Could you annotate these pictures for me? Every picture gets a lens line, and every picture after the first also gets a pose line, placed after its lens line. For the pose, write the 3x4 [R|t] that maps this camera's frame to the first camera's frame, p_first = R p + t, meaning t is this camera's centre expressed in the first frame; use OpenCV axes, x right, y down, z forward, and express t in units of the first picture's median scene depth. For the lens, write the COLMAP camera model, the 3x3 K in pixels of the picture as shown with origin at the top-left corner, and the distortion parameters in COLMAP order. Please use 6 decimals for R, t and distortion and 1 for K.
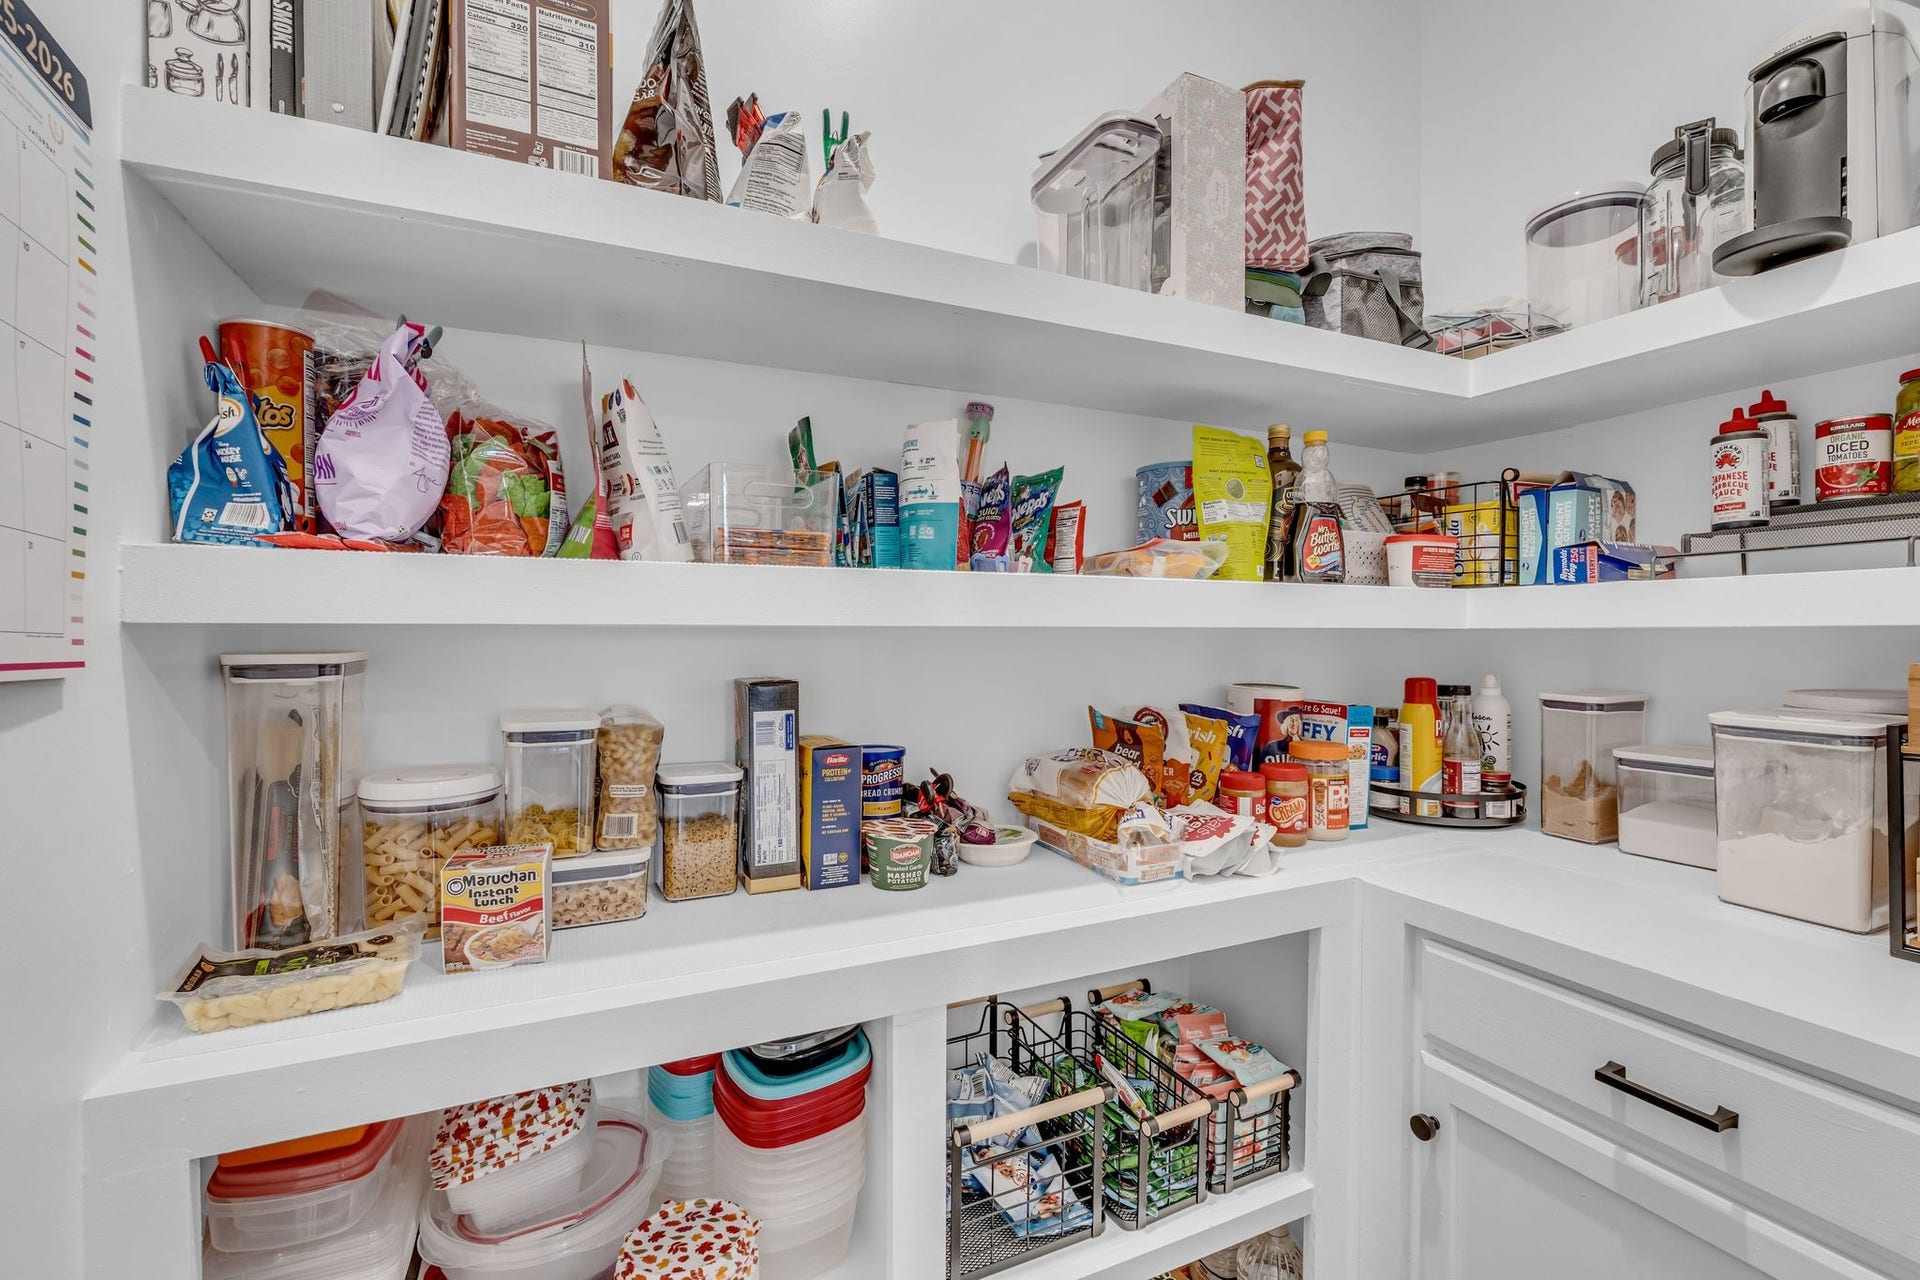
lens RADIAL K [[842.6, 0, 954.6], [0, 842.6, 630.8], [0, 0, 1]] dist [-0.009490, 0.000379]
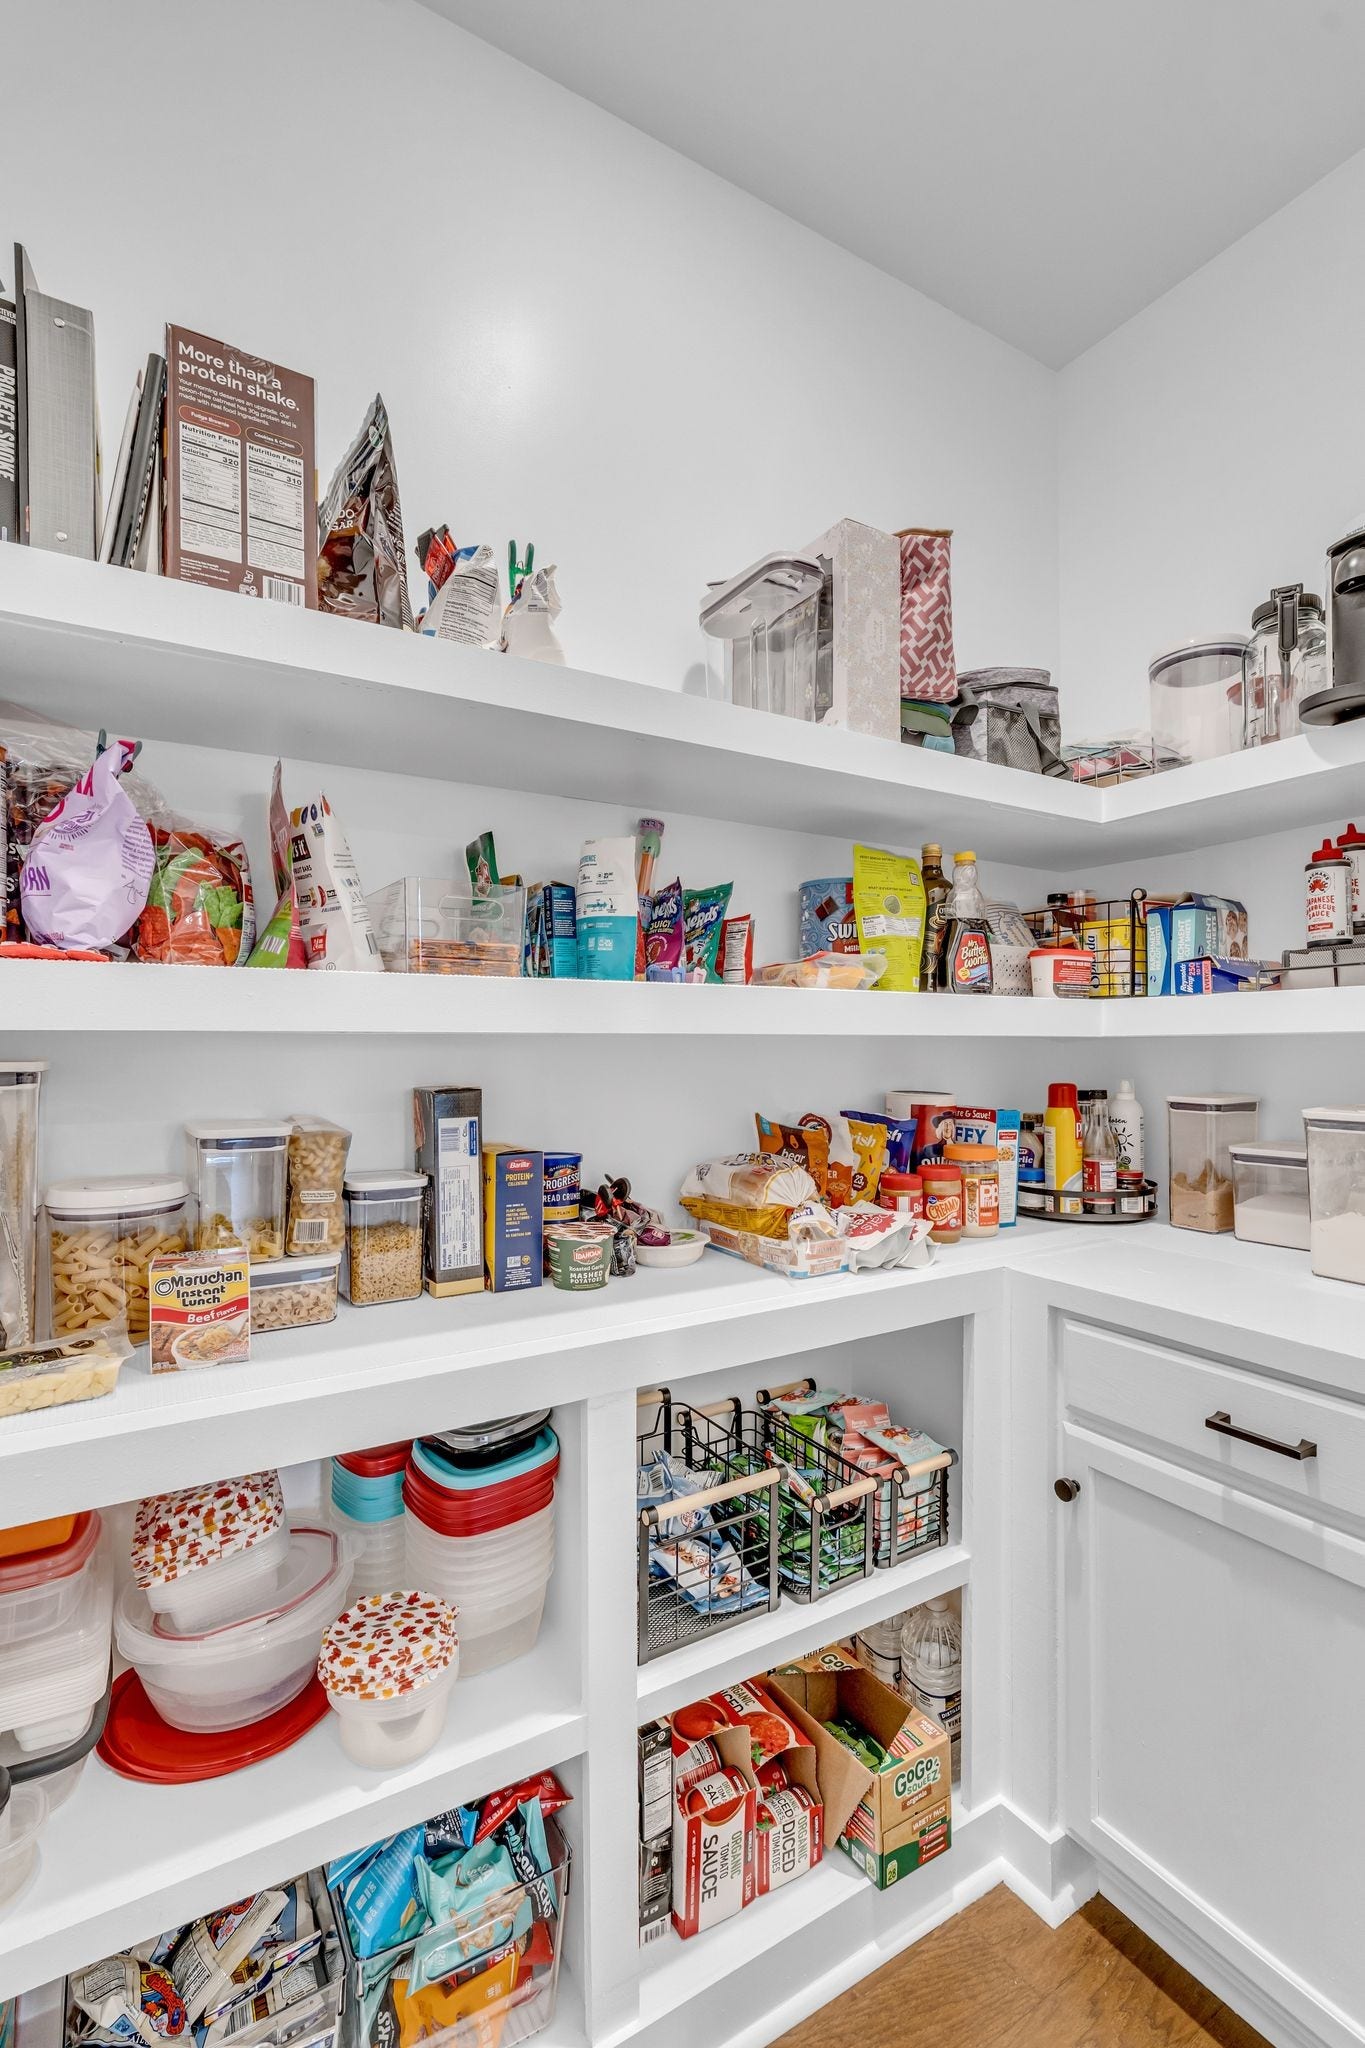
lens RADIAL K [[898.7, 0, 692.6], [0, 898.7, 1030.6], [0, 0, 1]] dist [-0.009490, 0.000379]
pose [[0.994090, -0.002796, 0.108519, -0.046378], [0.004556, 0.999862, -0.015974, 0.007366], [-0.108459, 0.016374, 0.993966, -0.109500]]
